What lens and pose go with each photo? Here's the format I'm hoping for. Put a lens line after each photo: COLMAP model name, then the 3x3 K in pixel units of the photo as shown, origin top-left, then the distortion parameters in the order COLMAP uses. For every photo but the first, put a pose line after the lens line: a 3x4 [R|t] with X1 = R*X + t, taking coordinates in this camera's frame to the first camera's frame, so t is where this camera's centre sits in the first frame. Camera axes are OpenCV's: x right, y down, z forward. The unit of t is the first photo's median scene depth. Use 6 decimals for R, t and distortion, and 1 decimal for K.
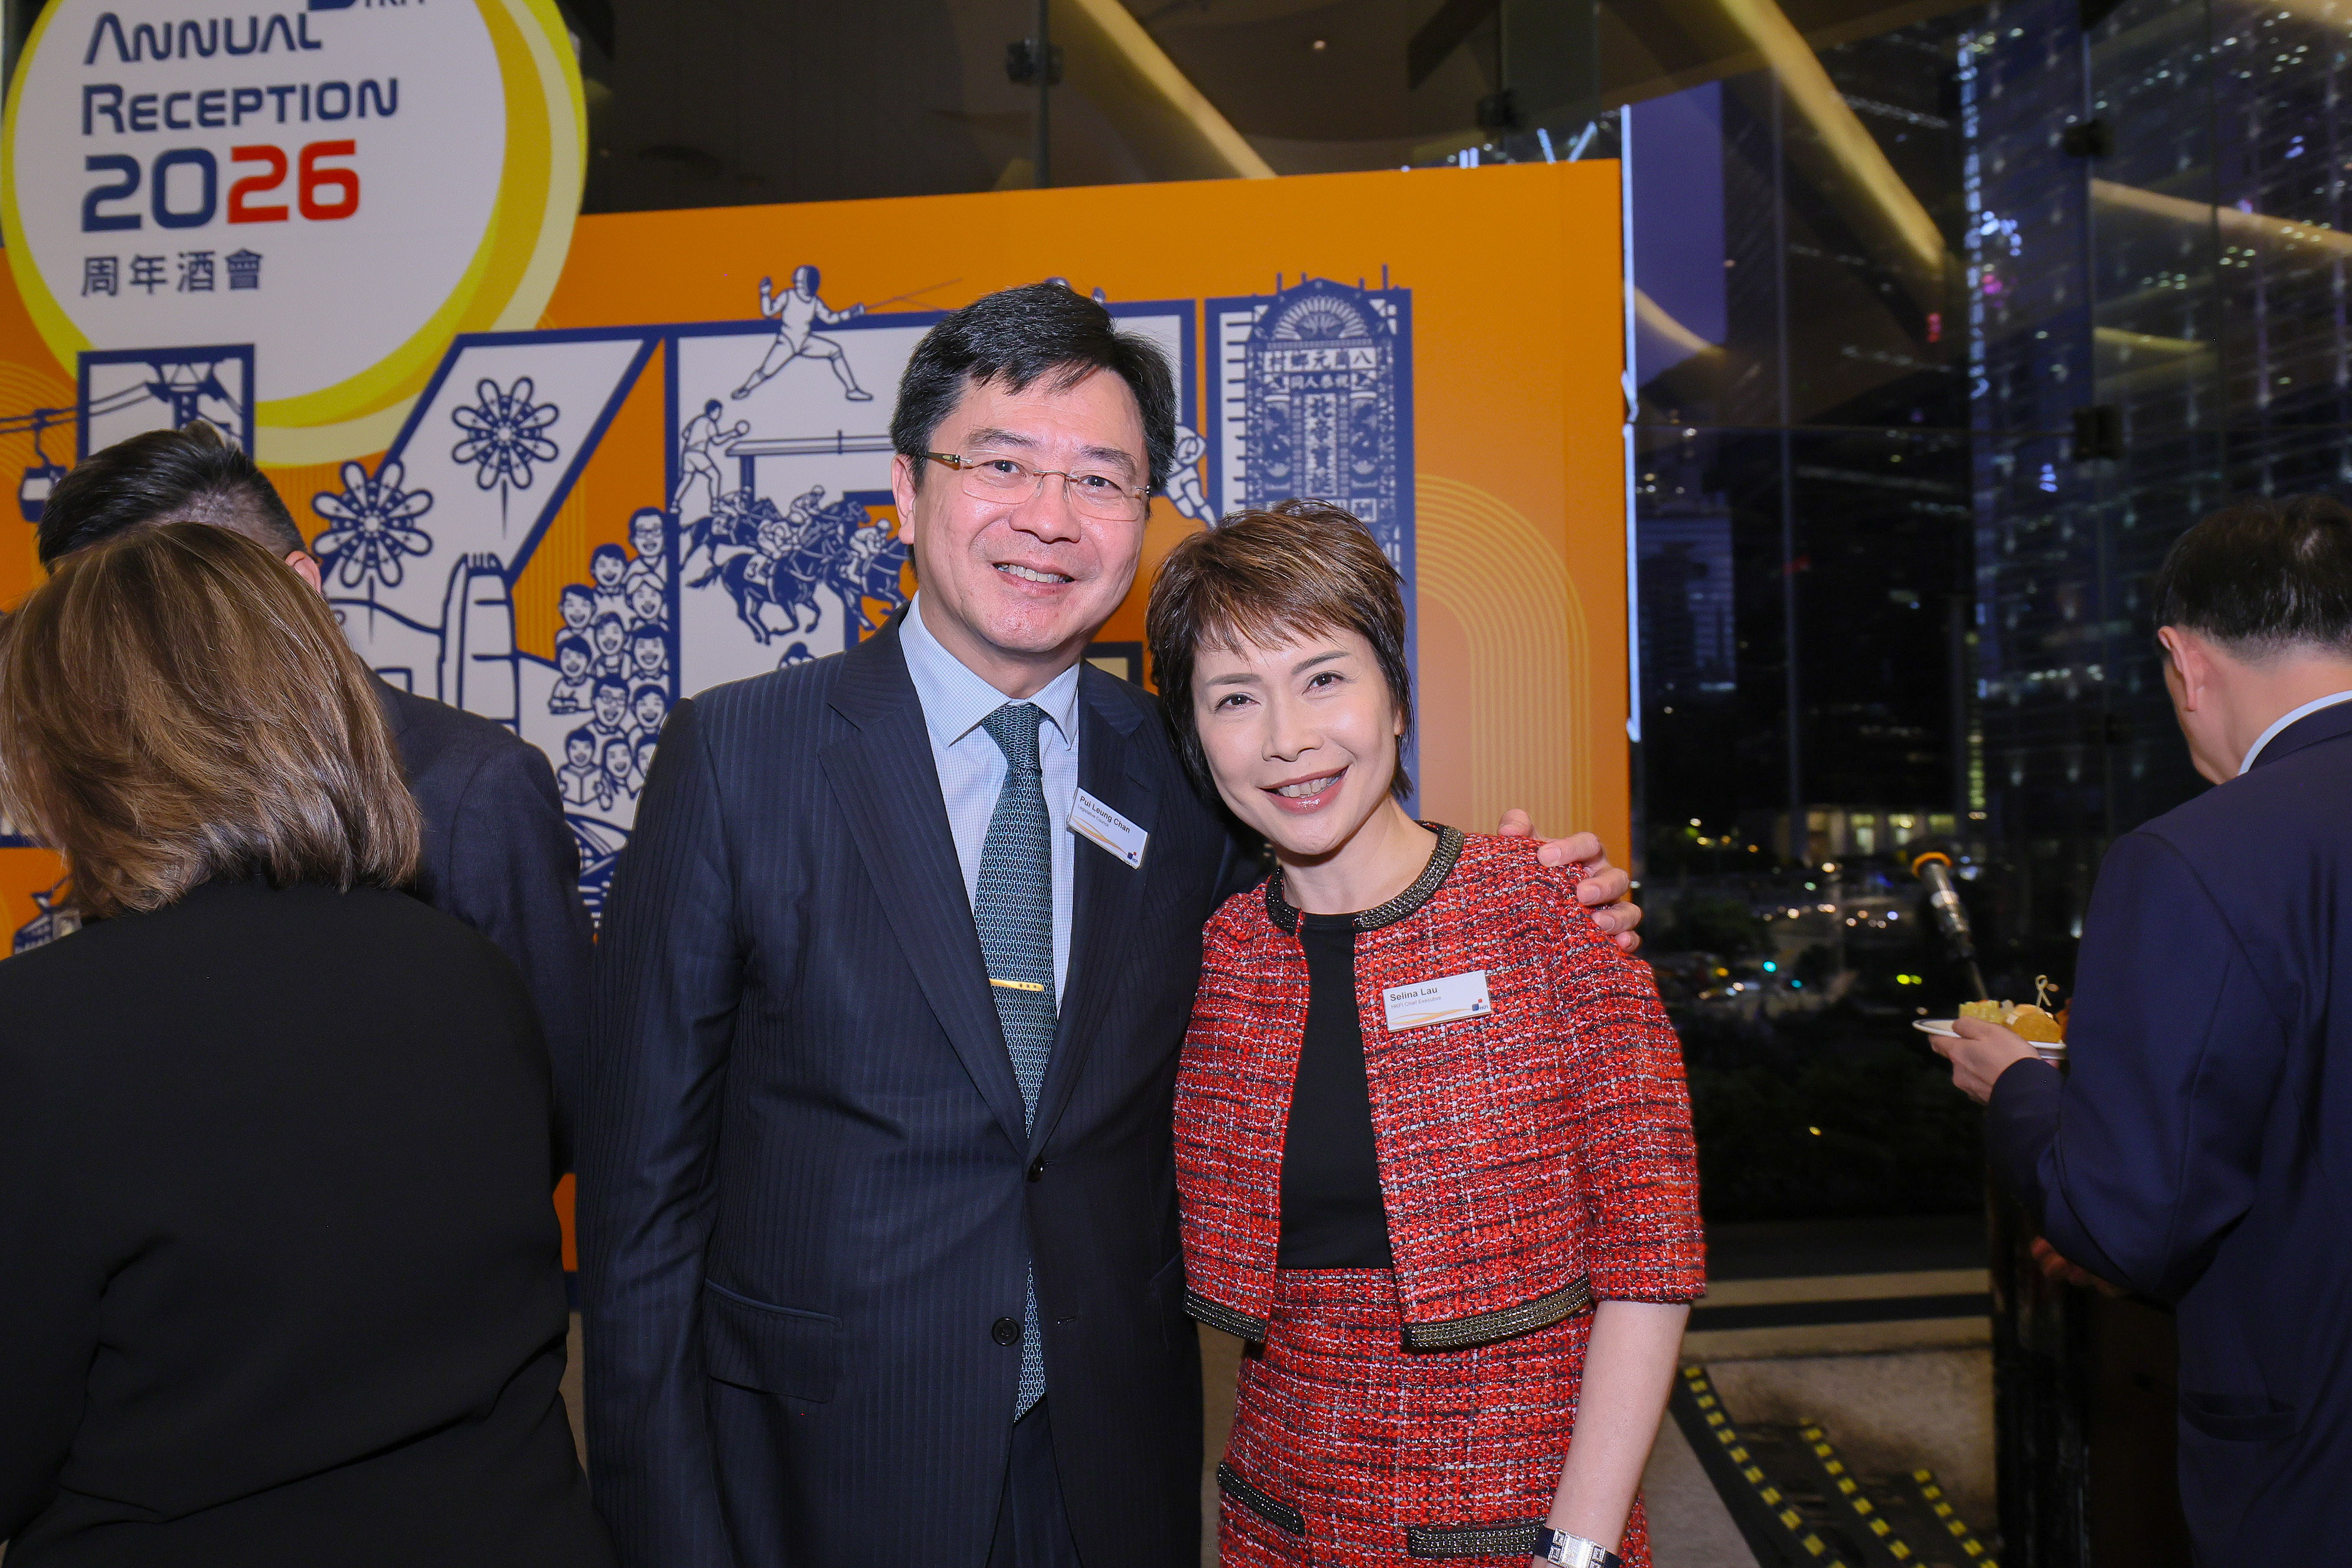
lens RADIAL K [[1671.0, 0, 1147.6], [0, 1671.0, 791.5], [0, 0, 1]] dist [0.004628, -0.003881]
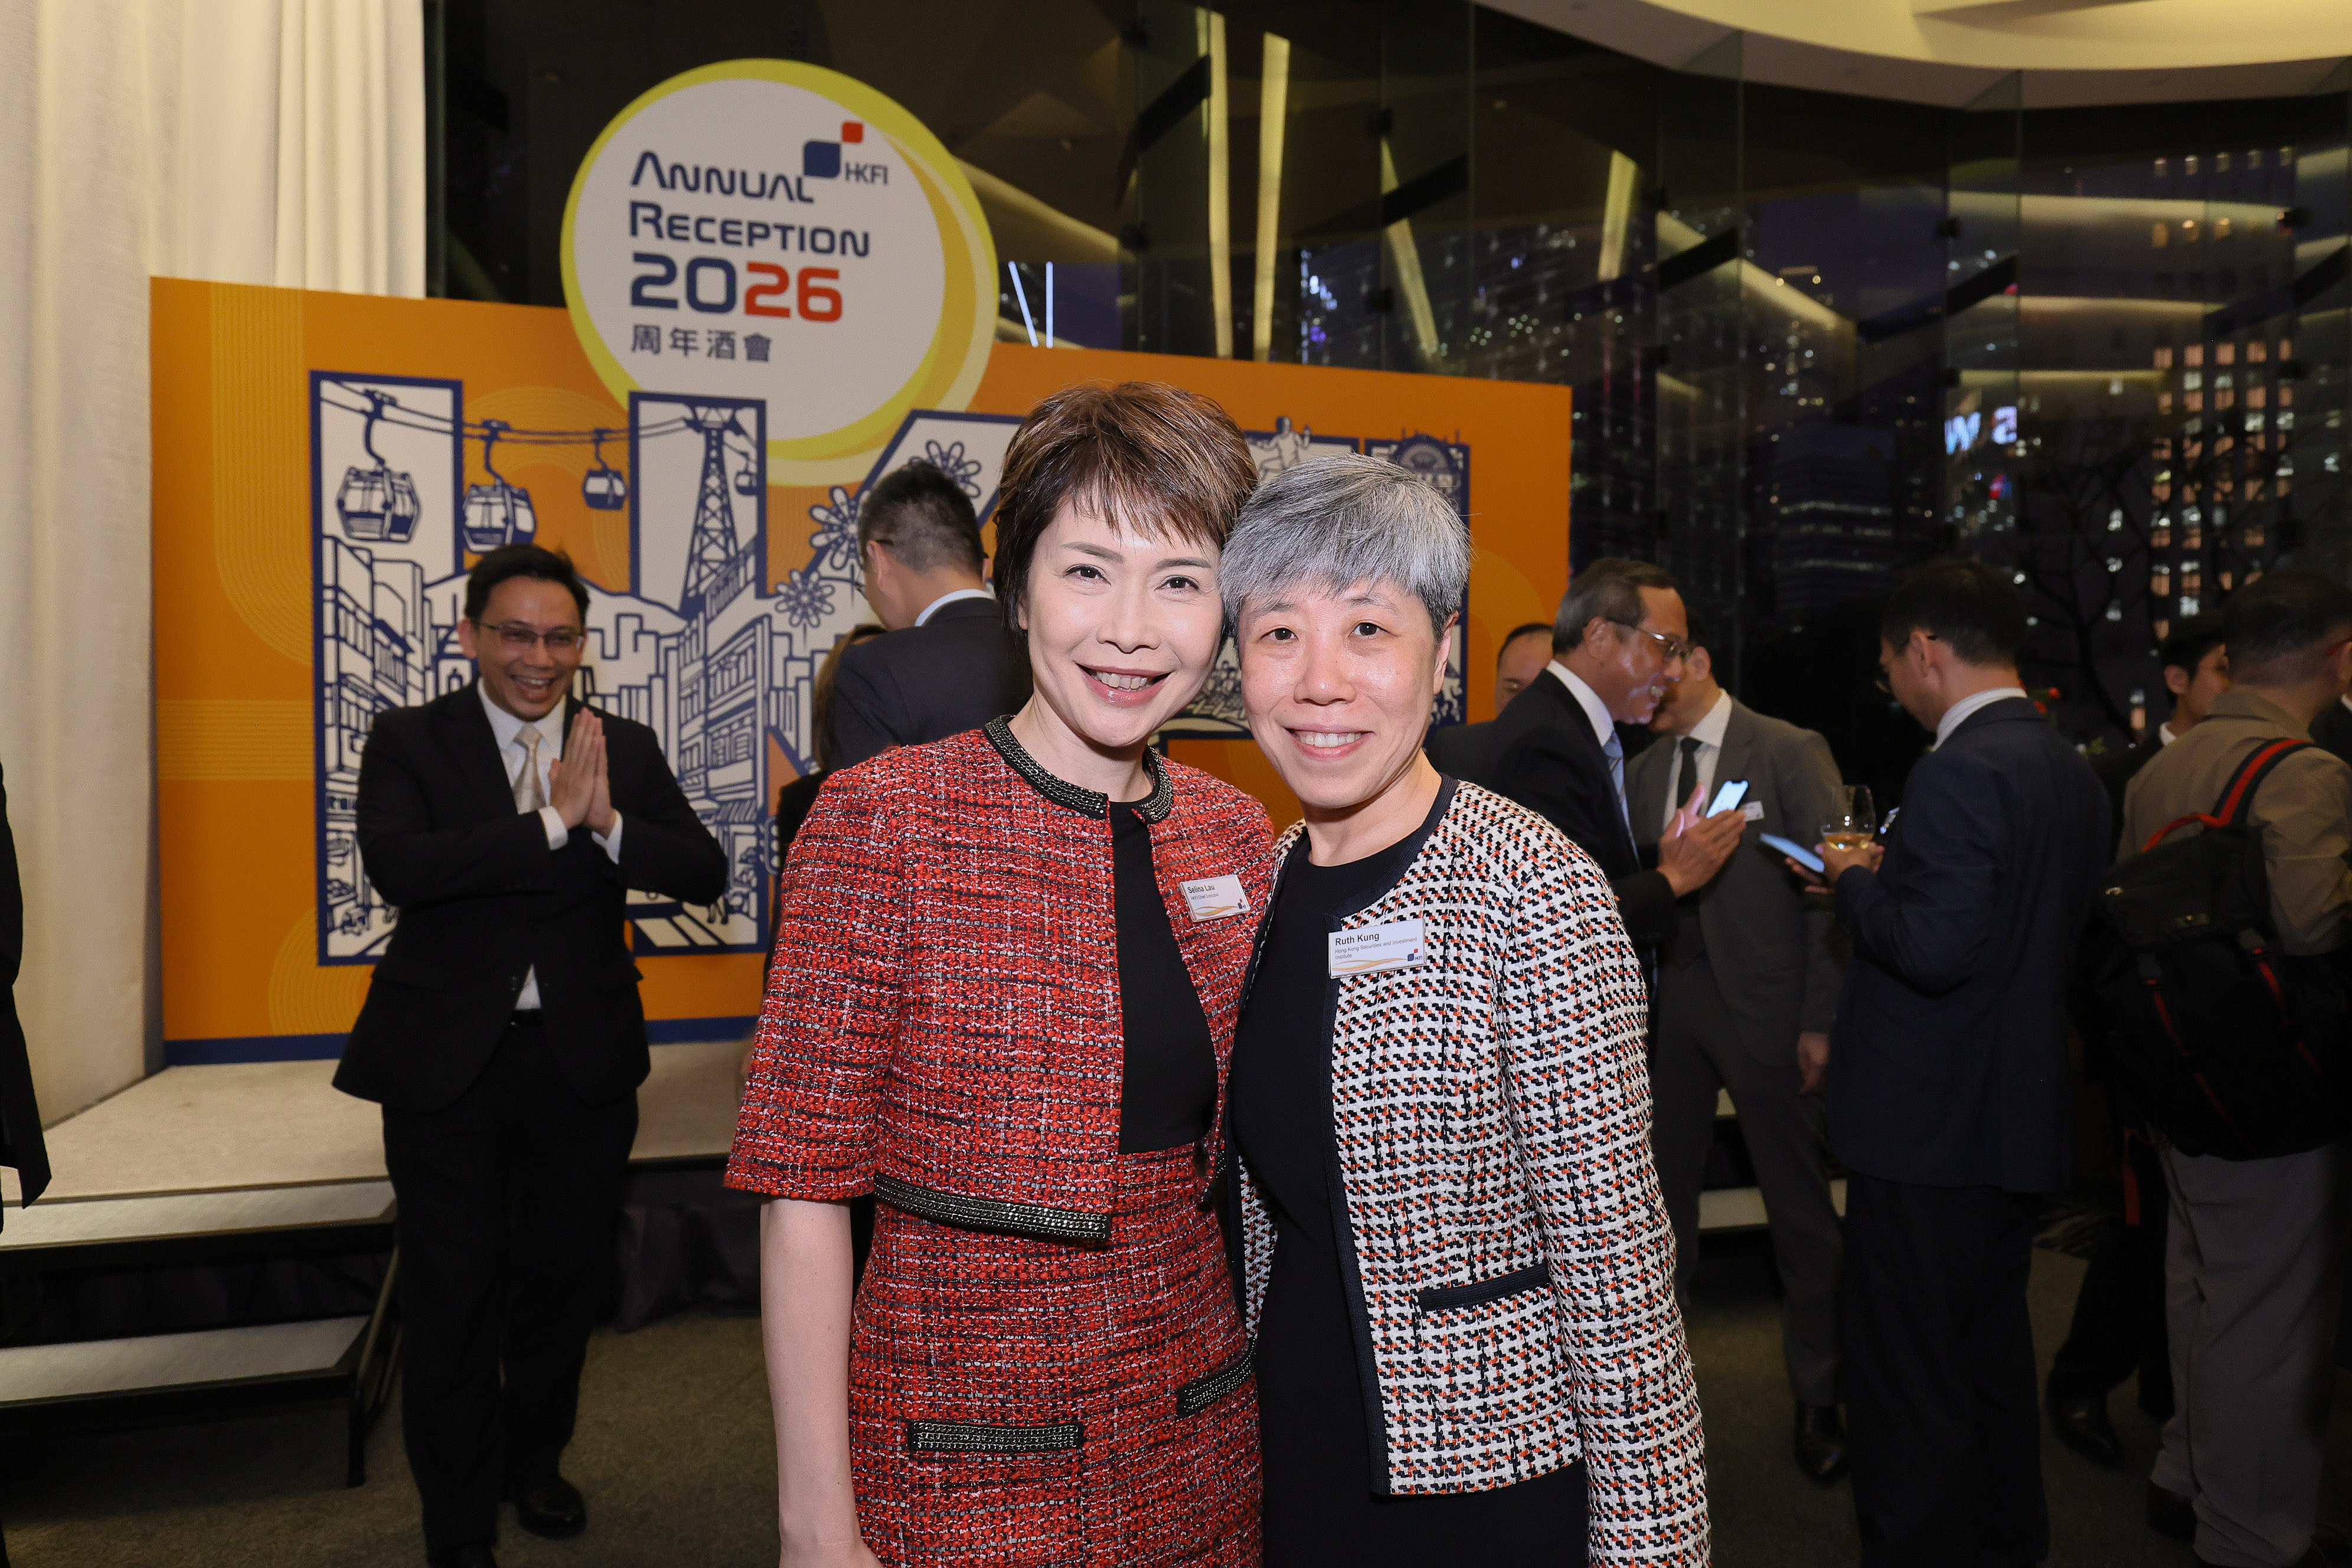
lens RADIAL K [[1408.8, 0, 1163.7], [0, 1408.8, 785.2], [0, 0, 1]] dist [0.001694, -0.003372]
pose [[0.932463, 0.006218, 0.361211, -0.661010], [-0.024987, 0.998568, 0.047313, 0.005605], [-0.360399, -0.053143, 0.931283, -0.310648]]
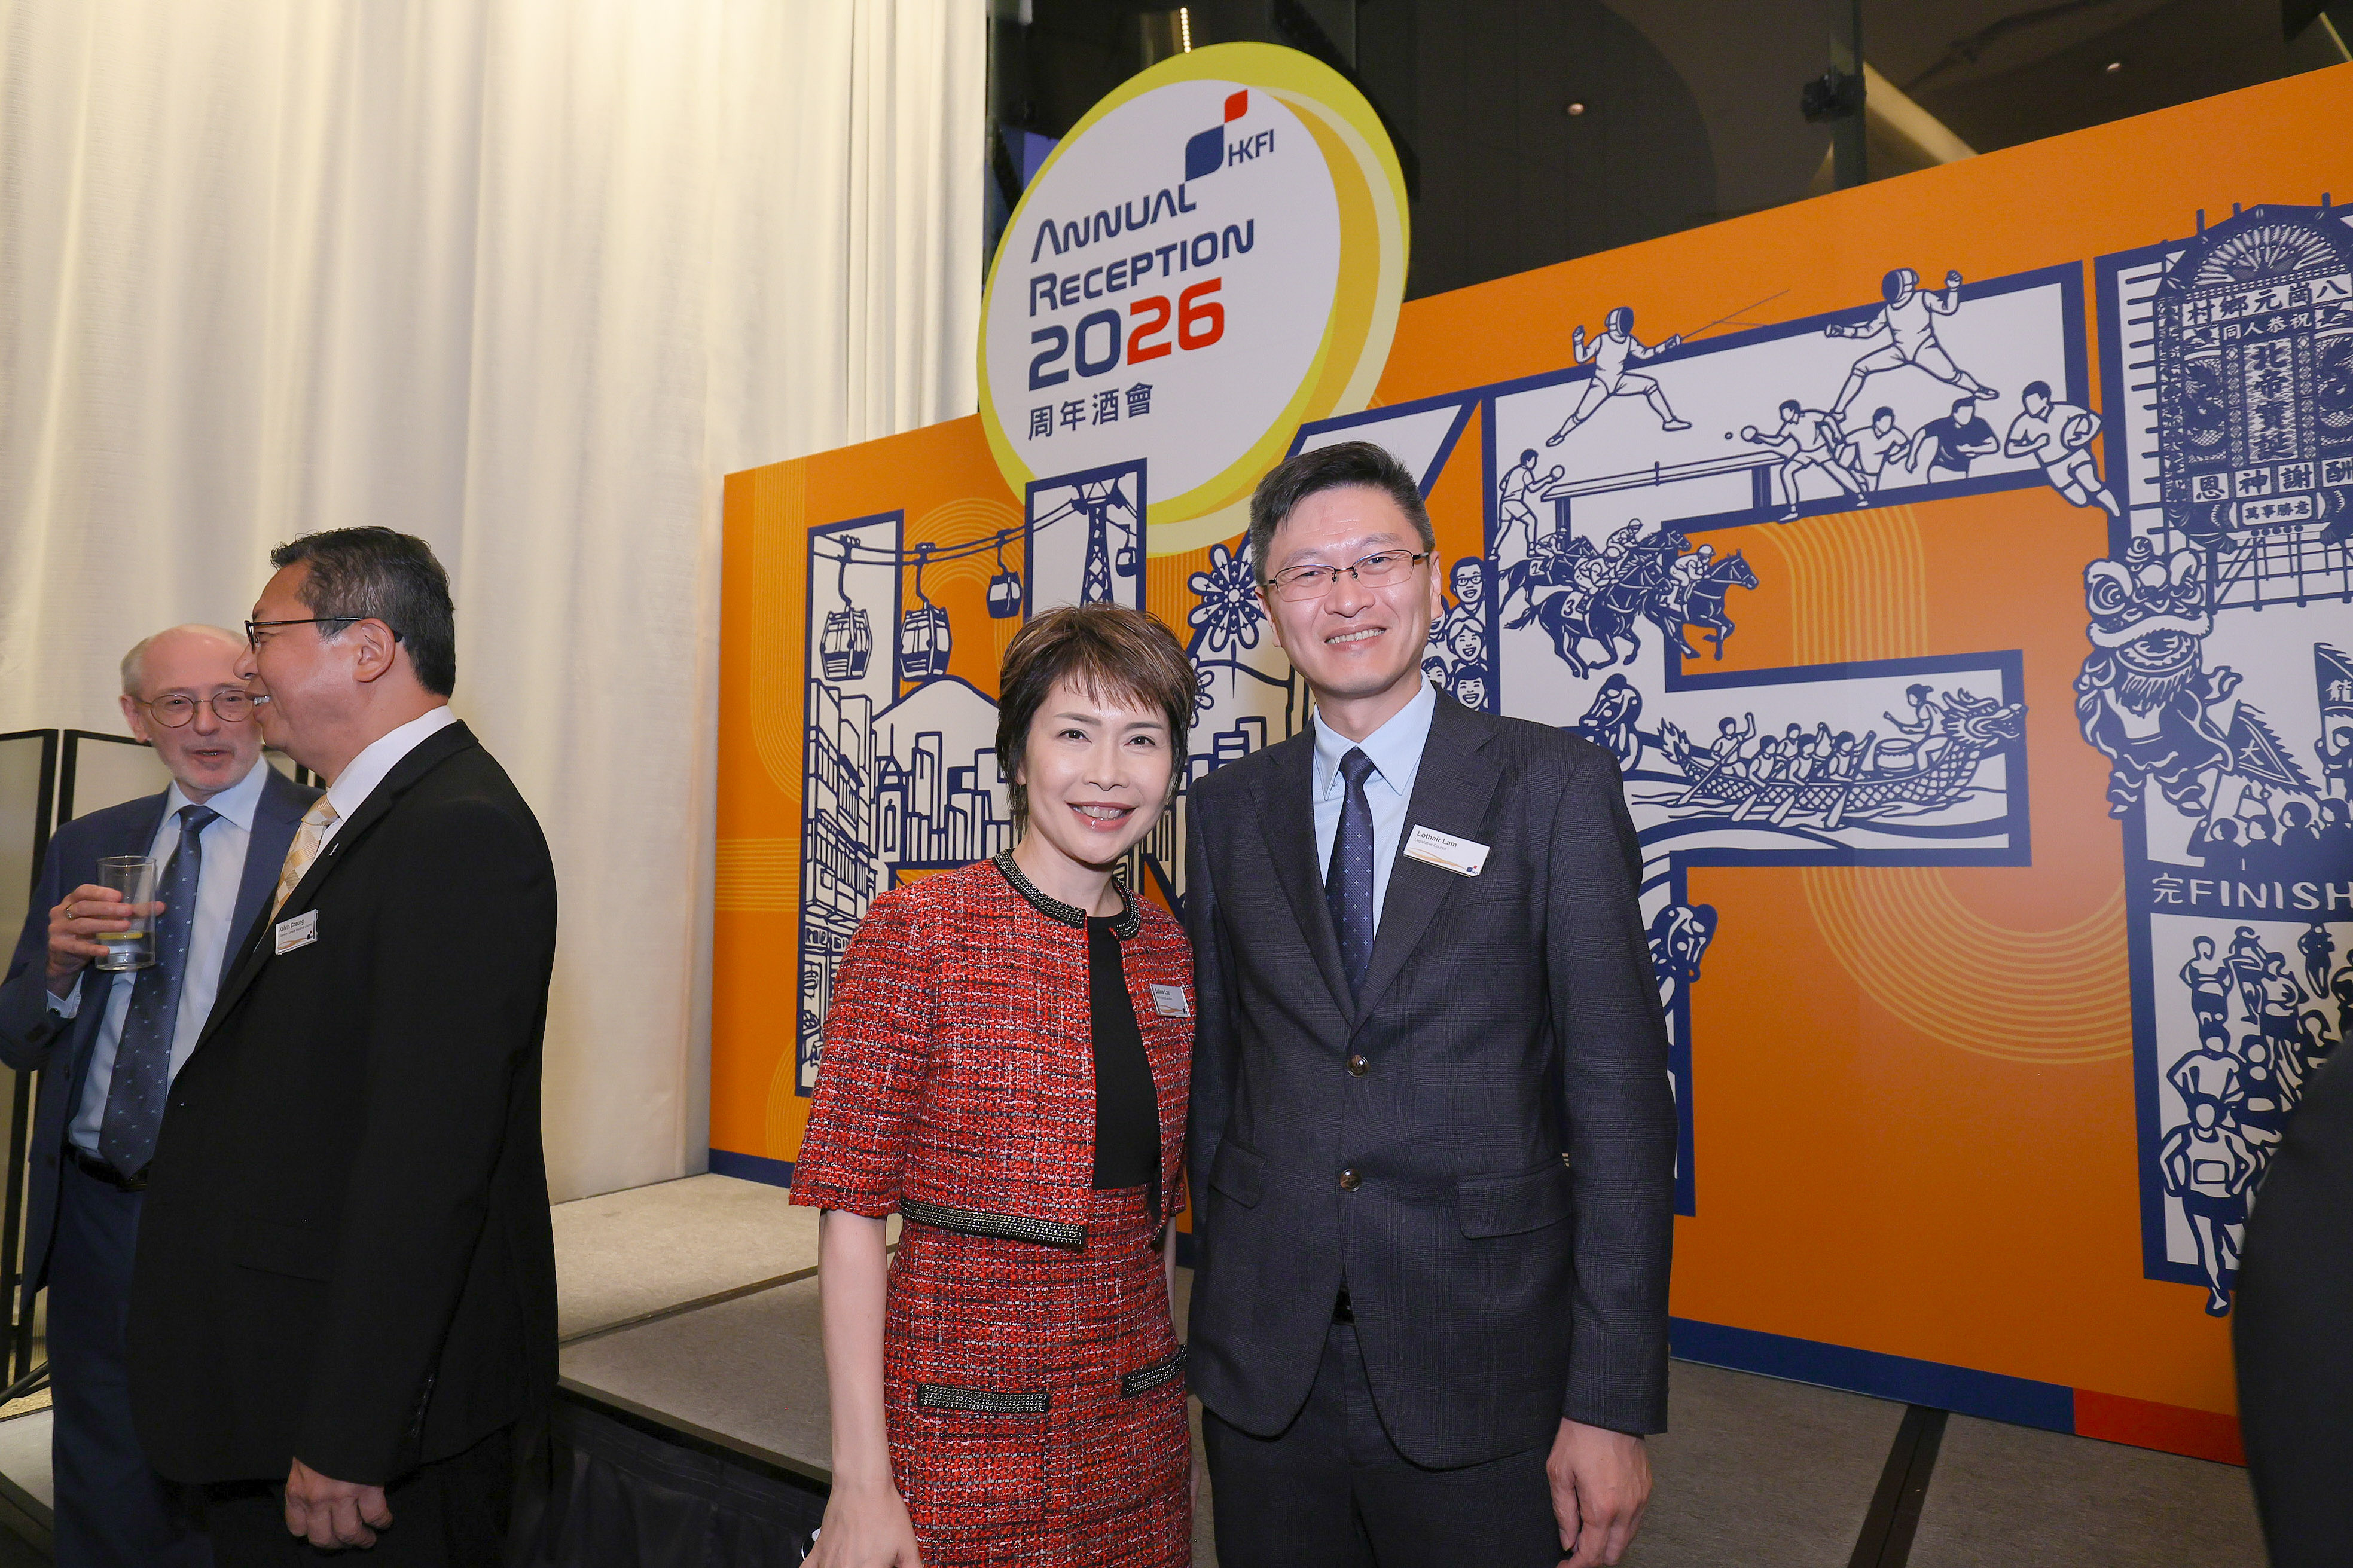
lens RADIAL K [[1323.1, 0, 1177.5], [0, 1323.1, 779.8], [0, 0, 1]] dist [-0.001630, -0.001180]
pose [[0.889294, -0.019981, -0.456900, -0.078211], [0.000021, 0.999047, -0.043650, 0.009286], [0.457336, 0.038808, 0.888447, 0.163822]]
